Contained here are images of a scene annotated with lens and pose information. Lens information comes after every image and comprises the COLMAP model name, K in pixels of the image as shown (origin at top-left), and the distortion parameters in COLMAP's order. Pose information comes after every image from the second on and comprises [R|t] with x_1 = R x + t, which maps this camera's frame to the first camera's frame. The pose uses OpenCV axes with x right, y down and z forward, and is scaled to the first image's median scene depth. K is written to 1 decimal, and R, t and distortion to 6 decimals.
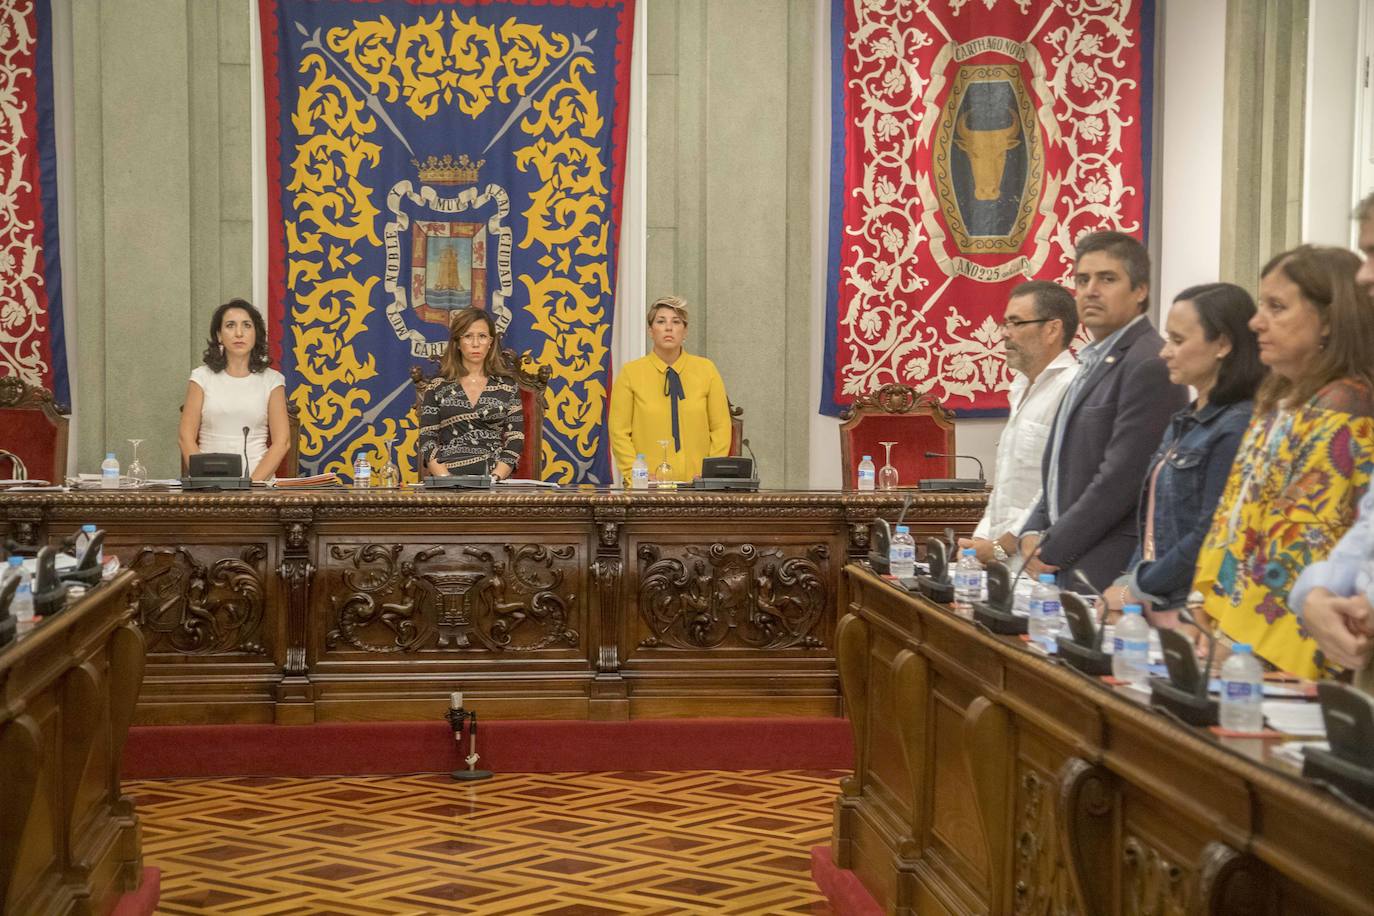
lens RADIAL K [[2614.1, 0, 681.5], [0, 2614.1, 461.6], [0, 0, 1]] dist [0.333470, 0.040890]
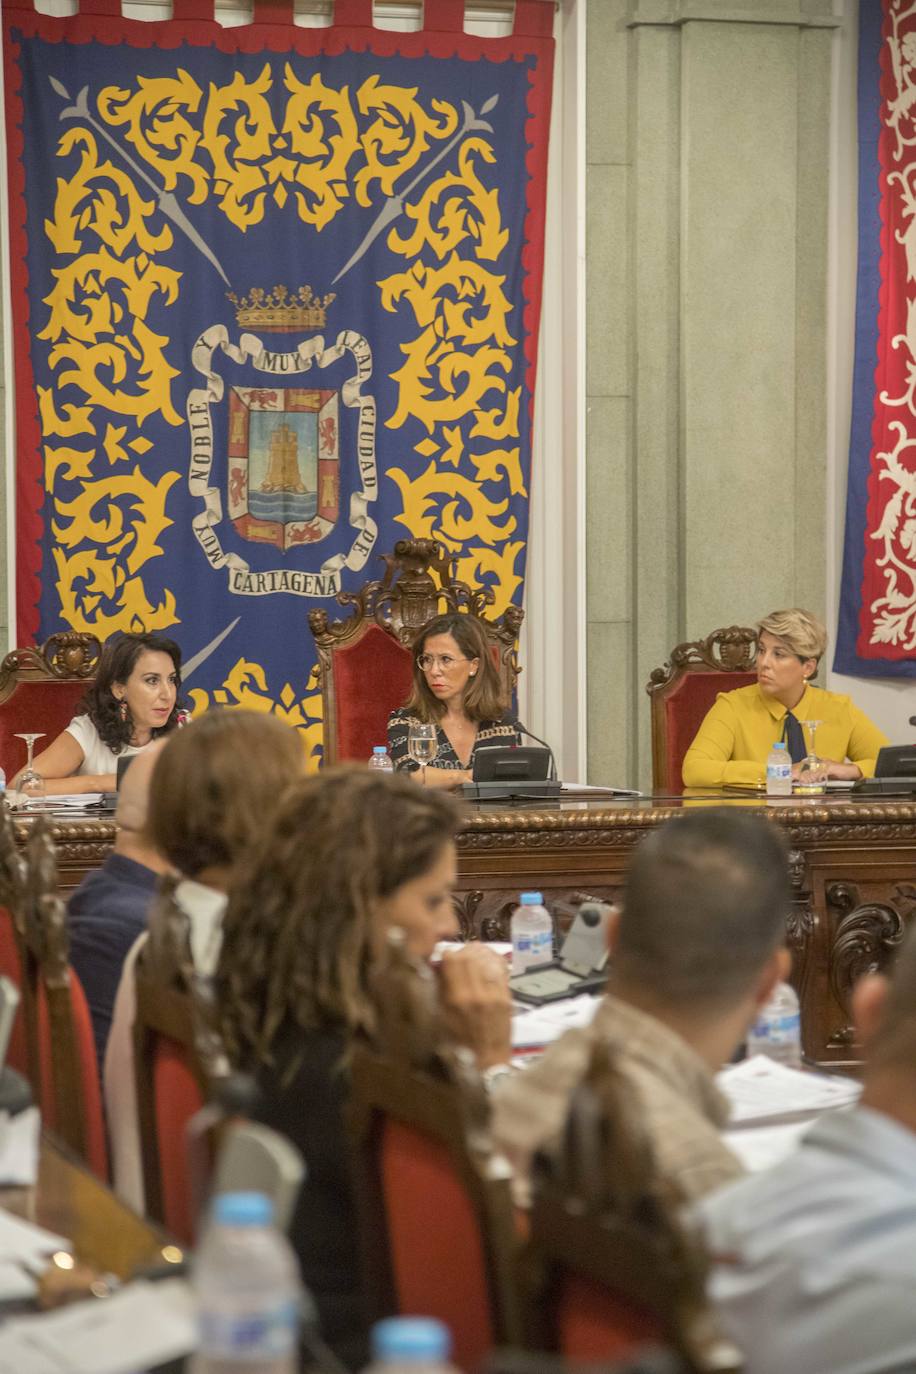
lens RADIAL K [[3553.7, 0, 450.8], [0, 3553.7, 693.4], [0, 0, 1]] dist [0.572606, 0.122703]
pose [[0.982424, -0.015524, 0.186015, -0.215662], [0.016825, 0.999844, -0.005419, -0.009524], [-0.185902, 0.008453, 0.982532, 0.116325]]
